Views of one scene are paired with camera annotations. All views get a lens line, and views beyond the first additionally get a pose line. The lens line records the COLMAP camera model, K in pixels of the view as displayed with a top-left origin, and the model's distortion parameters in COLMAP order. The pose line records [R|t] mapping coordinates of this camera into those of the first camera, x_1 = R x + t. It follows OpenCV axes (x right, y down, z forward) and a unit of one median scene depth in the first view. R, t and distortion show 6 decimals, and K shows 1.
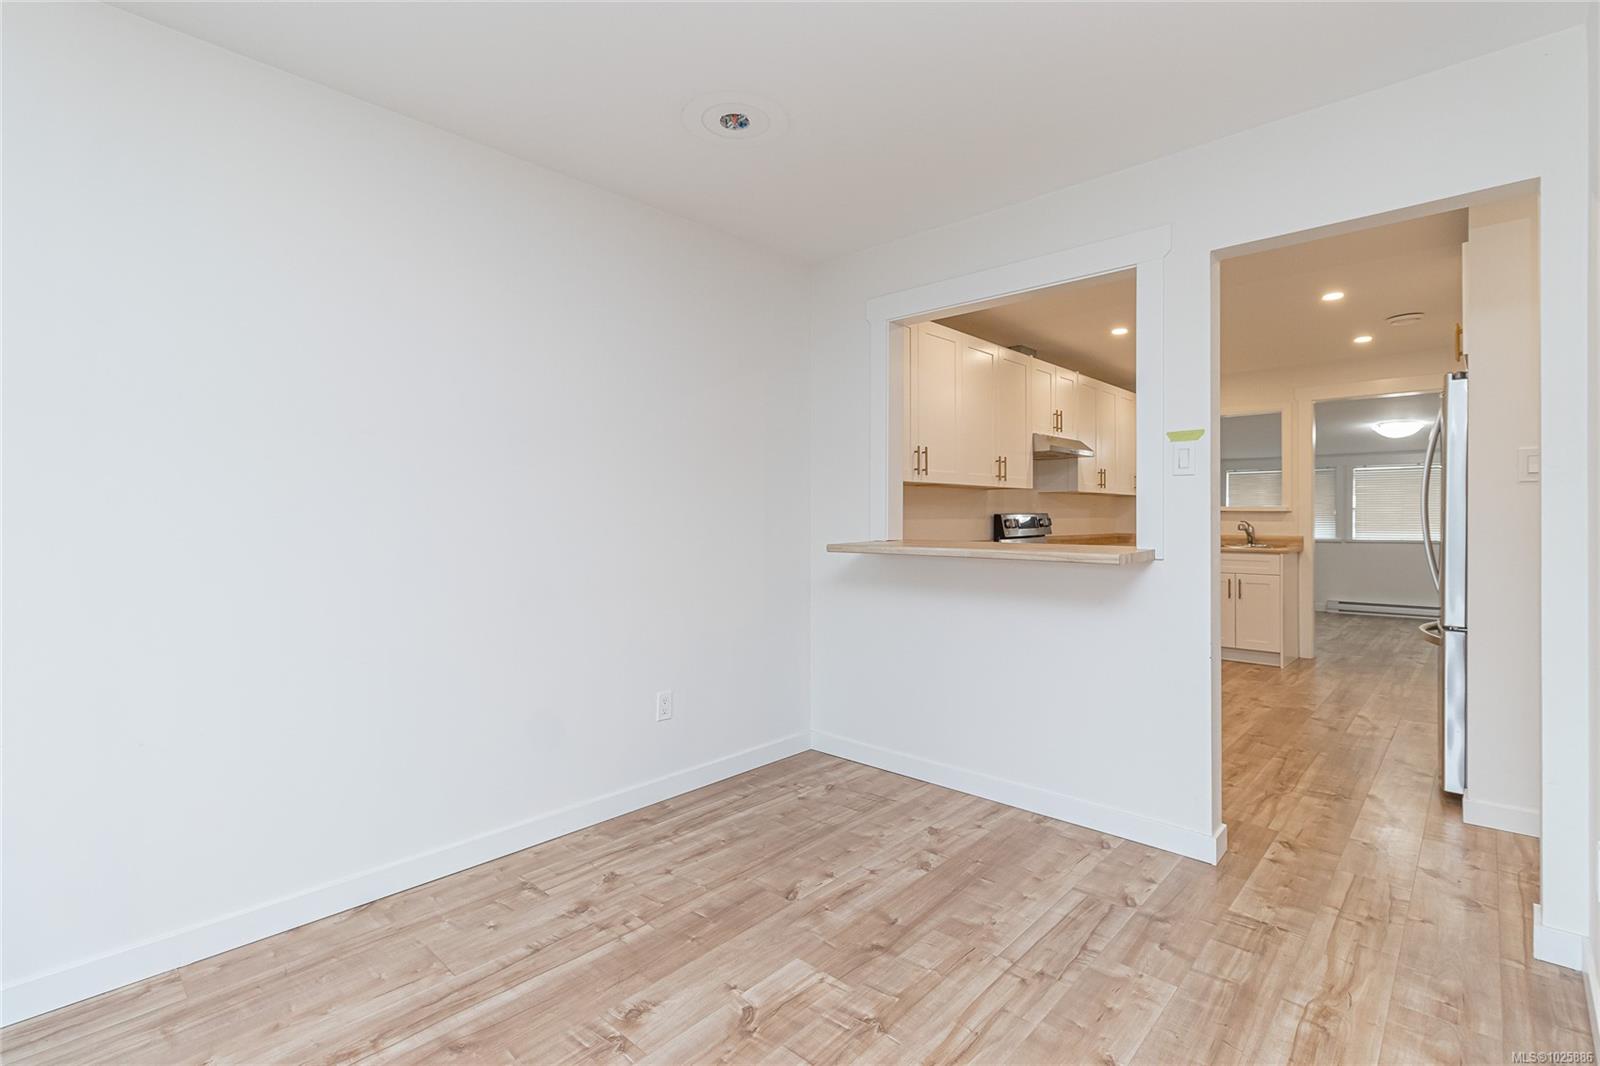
lens RADIAL K [[742.0, 0, 817.9], [0, 742.0, 514.2], [0, 0, 1]] dist [0.000989, 0.000924]
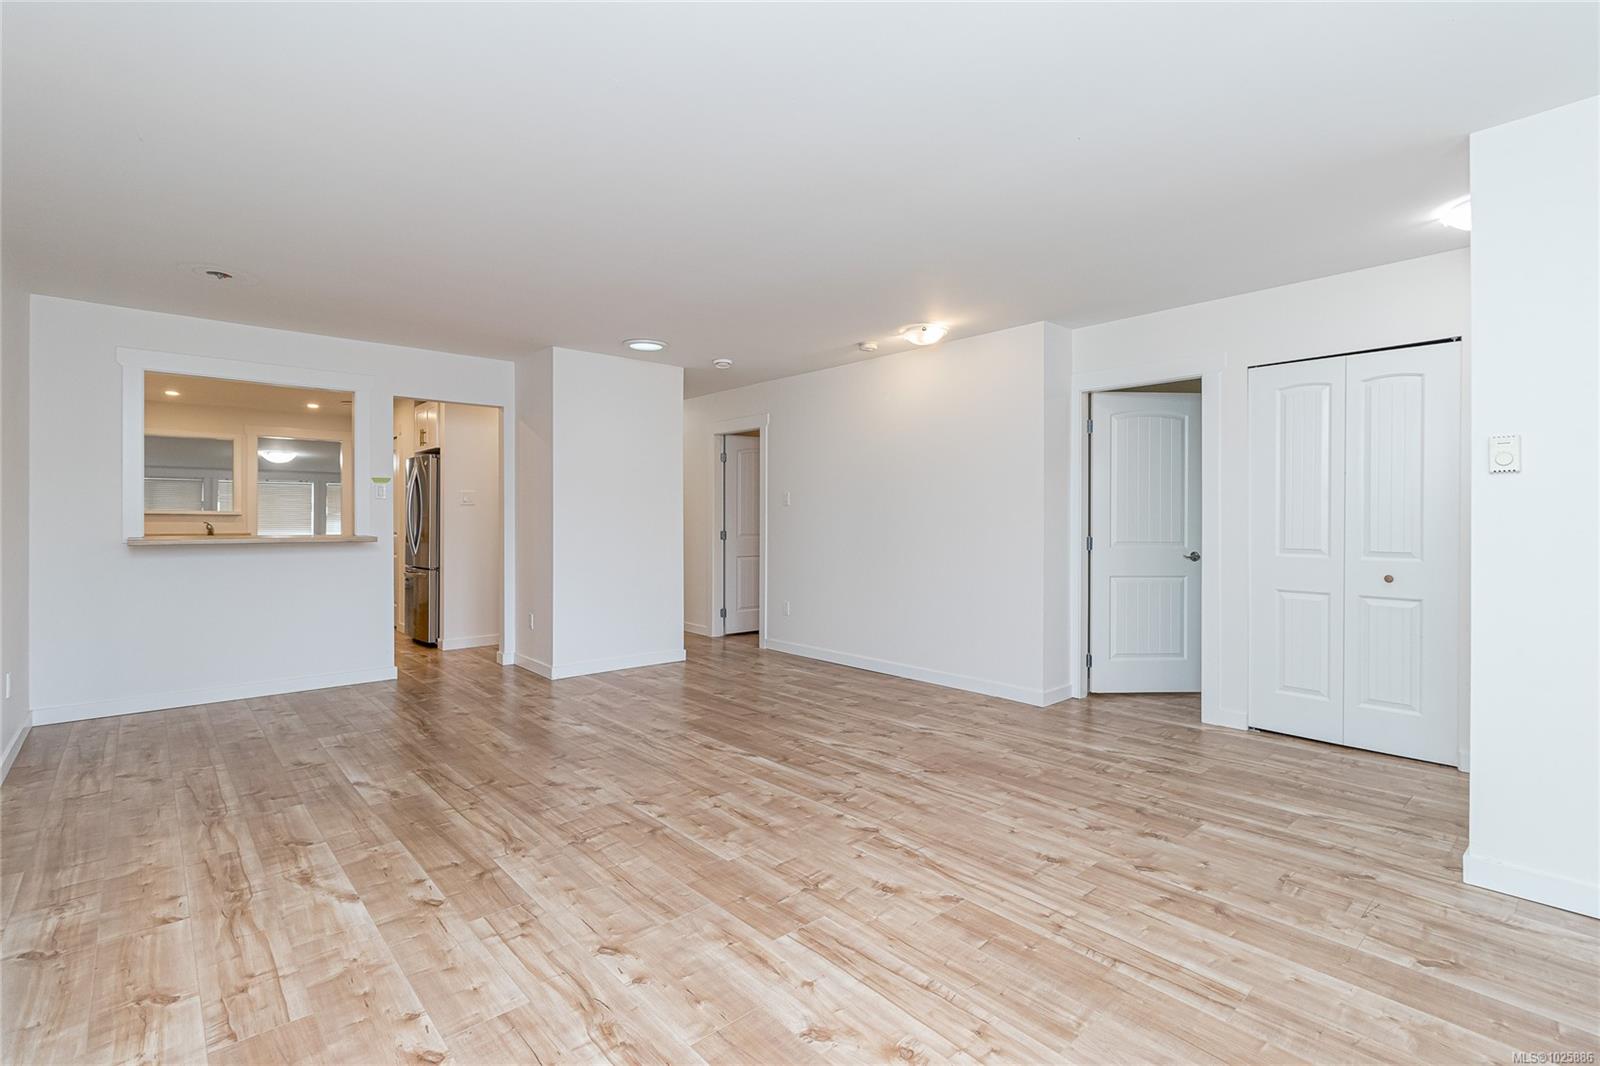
lens RADIAL K [[742.0, 0, 793.2], [0, 742.0, 528.0], [0, 0, 1]] dist [0.000989, 0.000924]
pose [[0.118342, -0.014073, 0.992873, -1.720382], [-0.002564, 0.999892, 0.014478, -0.004695], [-0.992970, -0.004259, 0.118293, -0.477191]]
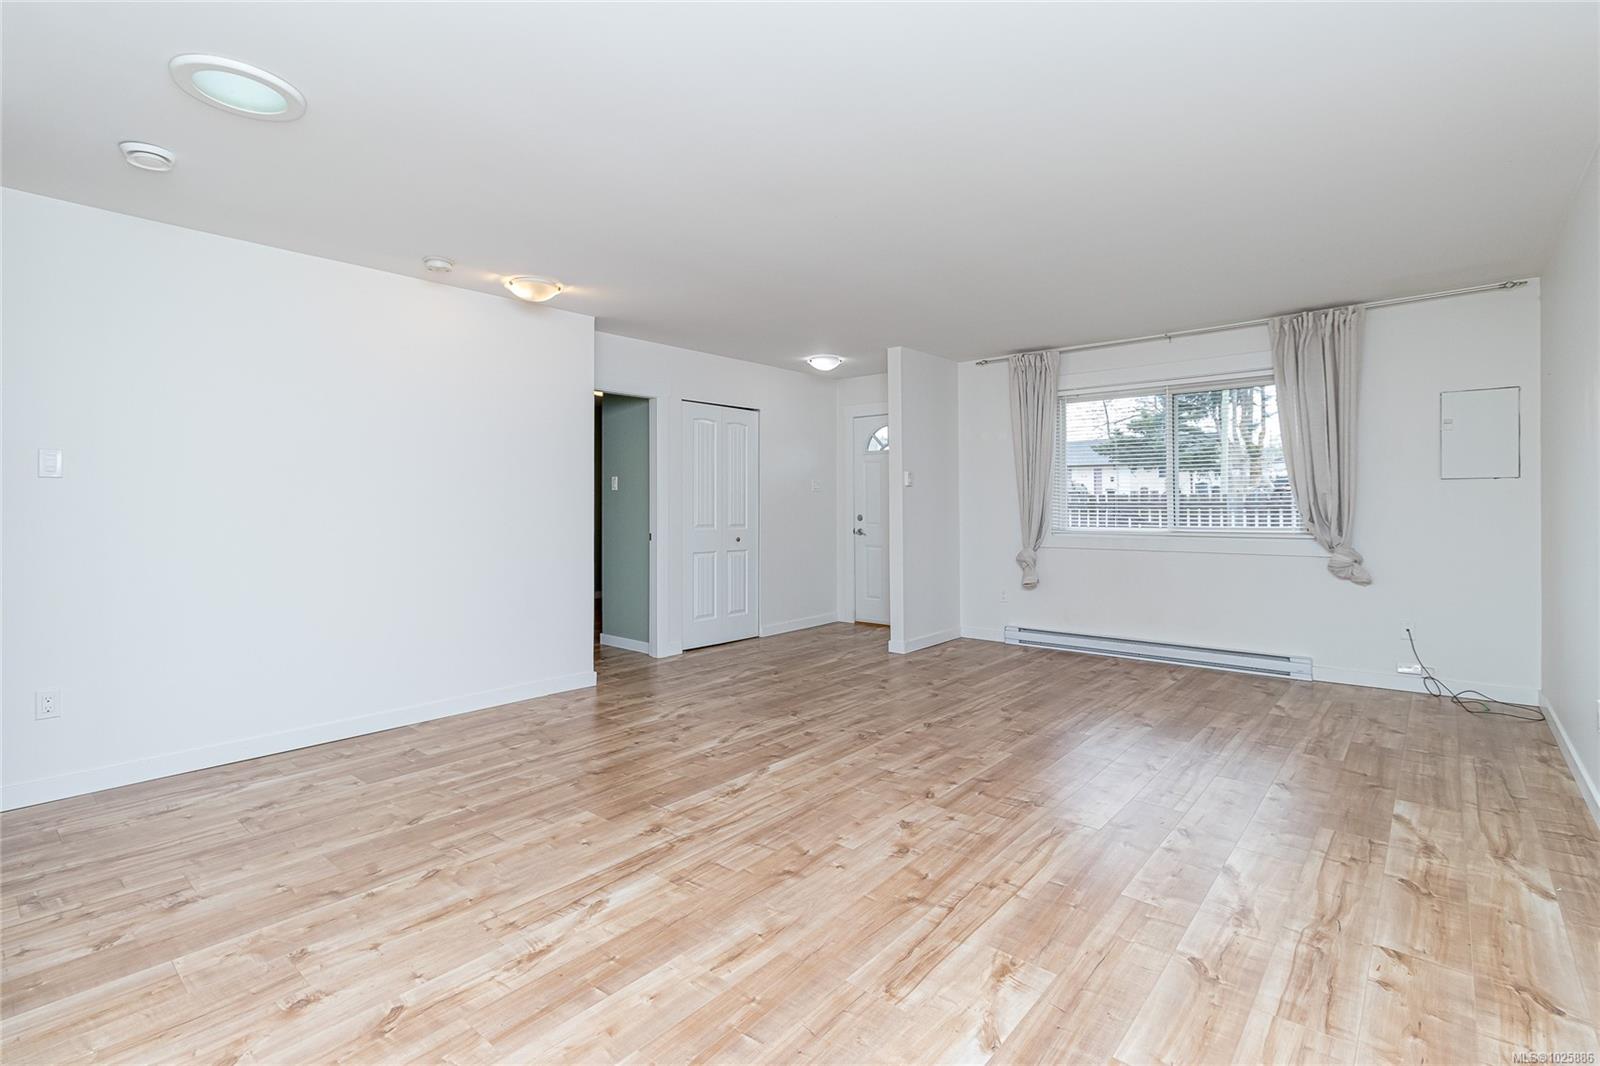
lens RADIAL K [[742.0, 0, 821.7], [0, 742.0, 520.3], [0, 0, 1]] dist [0.000989, 0.000924]
pose [[-0.999346, 0.004625, -0.035876, -0.102830], [0.004027, 0.999852, 0.016705, 0.005787], [0.035948, 0.016550, -0.999217, 1.346366]]
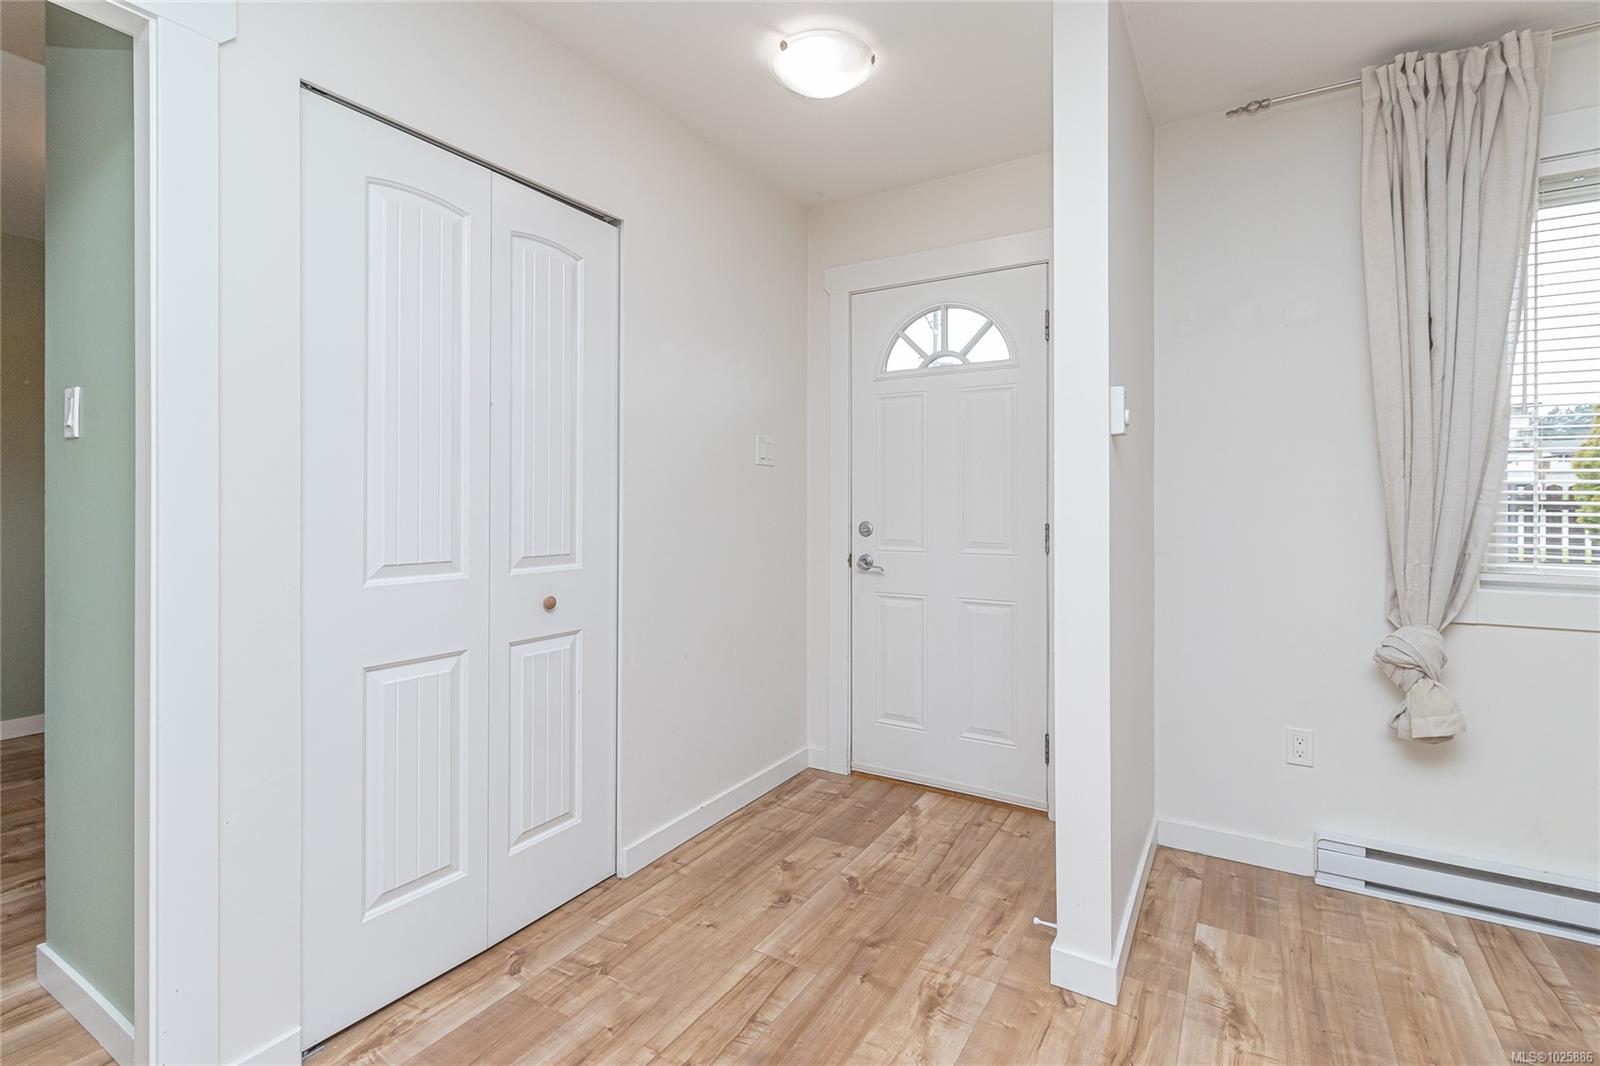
lens RADIAL K [[742.0, 0, 809.5], [0, 742.0, 493.1], [0, 0, 1]] dist [0.000989, 0.000924]
pose [[-0.979228, -0.007051, -0.202640, -0.006667], [-0.004774, 0.999920, -0.011726, 0.000269], [0.202706, -0.010515, -0.979183, -0.628481]]
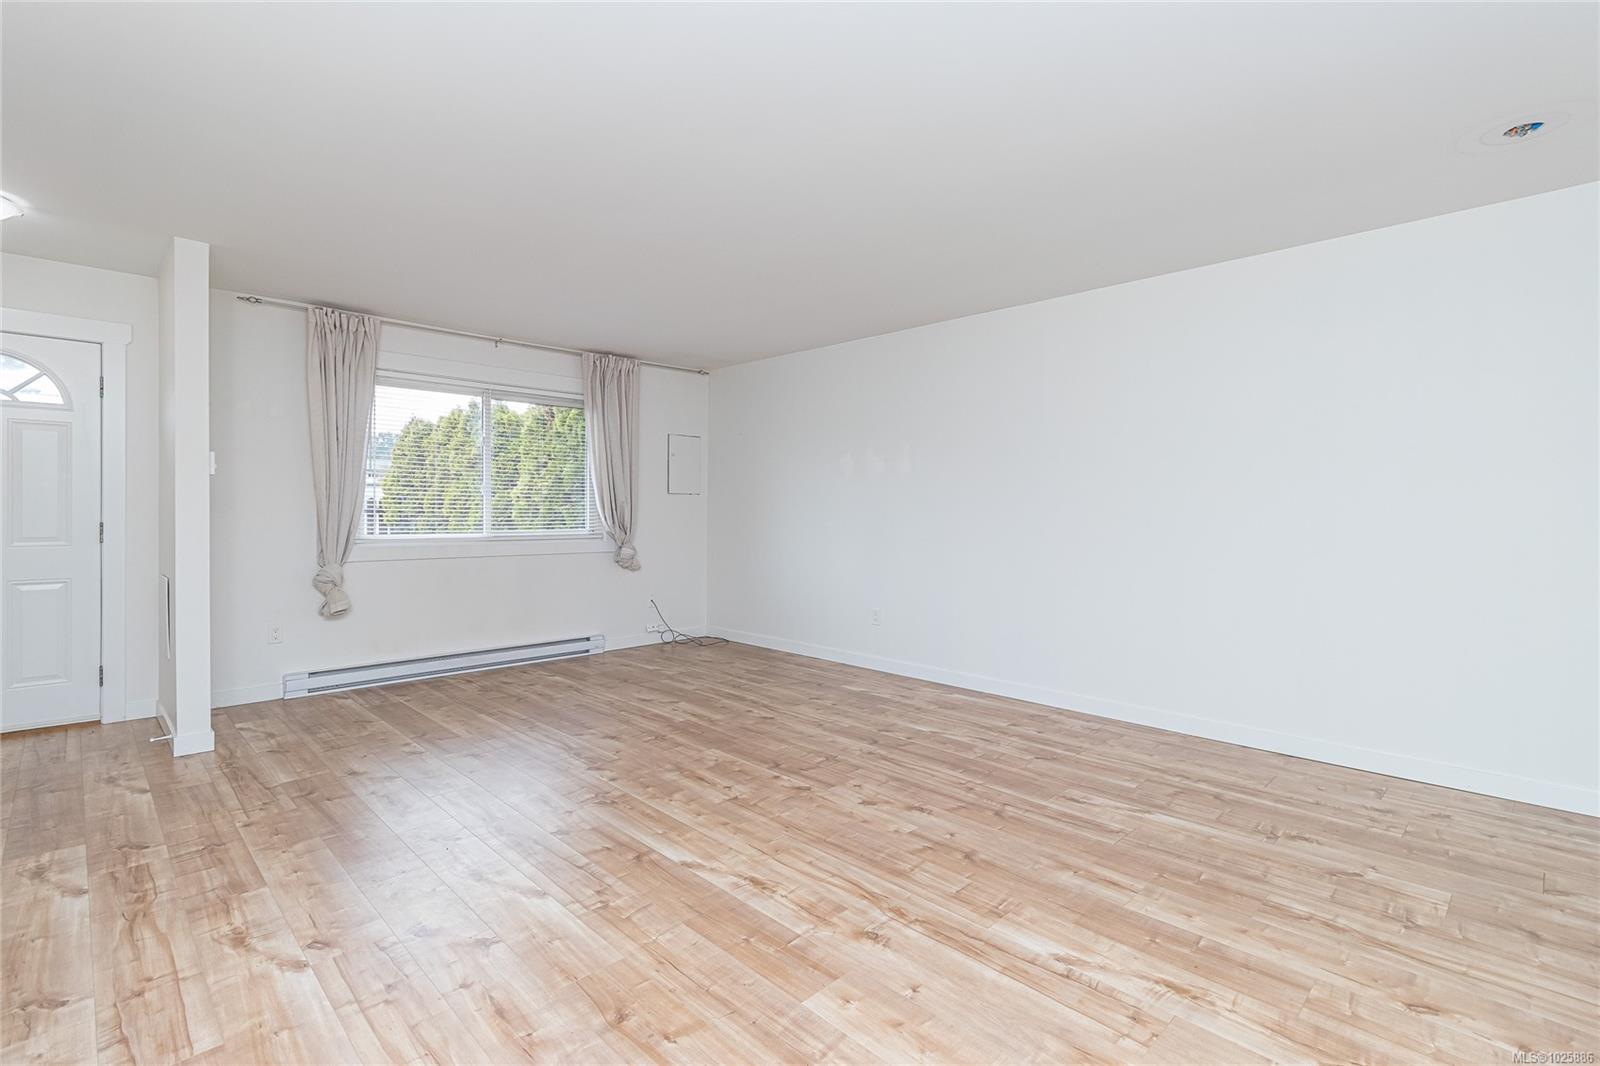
lens RADIAL K [[742.0, 0, 803.9], [0, 742.0, 526.7], [0, 0, 1]] dist [0.000989, 0.000924]
pose [[-0.054819, 0.017995, -0.998334, 1.075505], [-0.001591, 0.999835, 0.018110, 0.010025], [0.998495, 0.002581, -0.054781, 0.056126]]
